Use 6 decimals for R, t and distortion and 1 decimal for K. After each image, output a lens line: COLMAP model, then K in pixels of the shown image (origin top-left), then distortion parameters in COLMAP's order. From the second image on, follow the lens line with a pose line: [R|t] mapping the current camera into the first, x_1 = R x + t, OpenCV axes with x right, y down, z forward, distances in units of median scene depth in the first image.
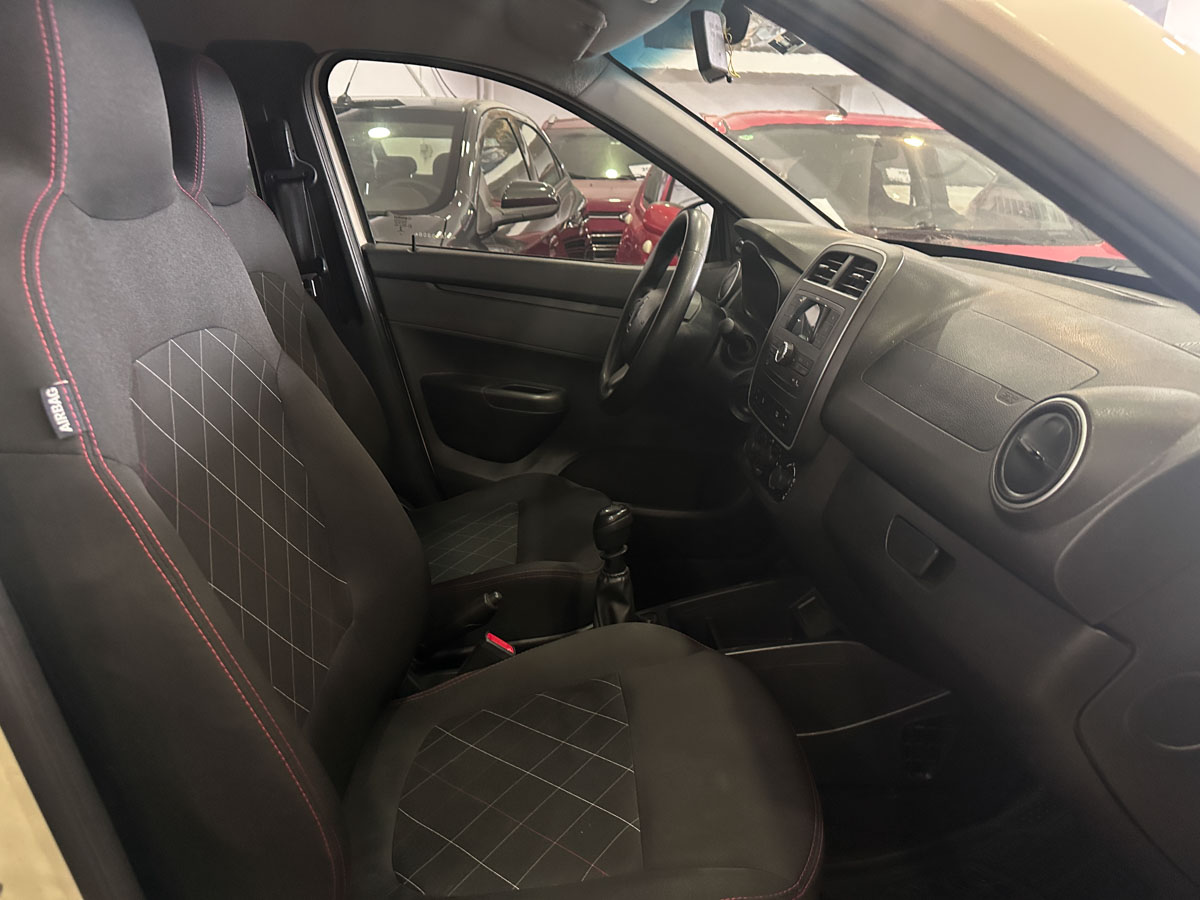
lens RADIAL K [[832.2, 0, 591.8], [0, 832.2, 445.9], [0, 0, 1]] dist [0.119836, -0.199128]
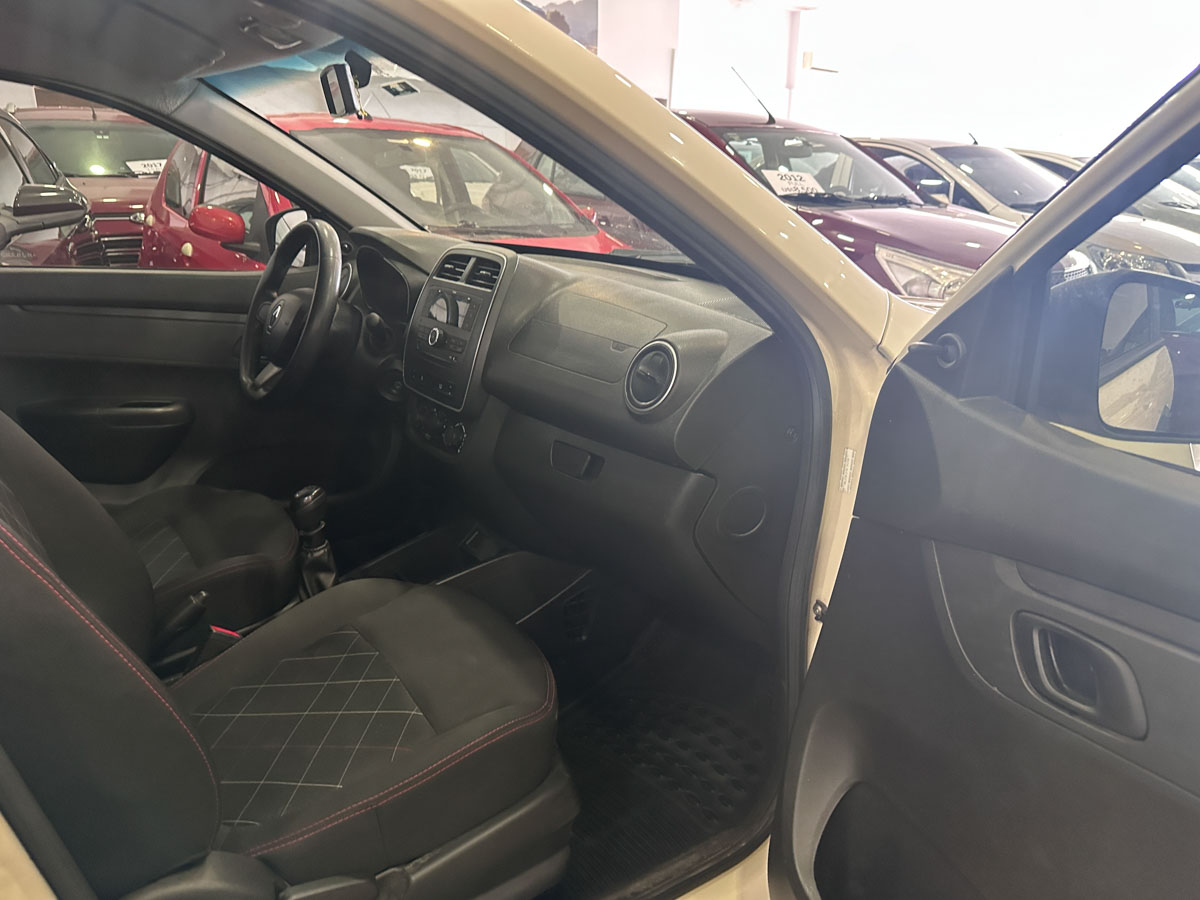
lens RADIAL K [[832.2, 0, 591.8], [0, 832.2, 445.9], [0, 0, 1]] dist [0.119836, -0.199128]
pose [[0.853936, -0.163567, 0.494003, -0.194235], [0.159849, 0.985869, 0.050111, 0.020628], [-0.495219, 0.036175, 0.868015, -0.171240]]
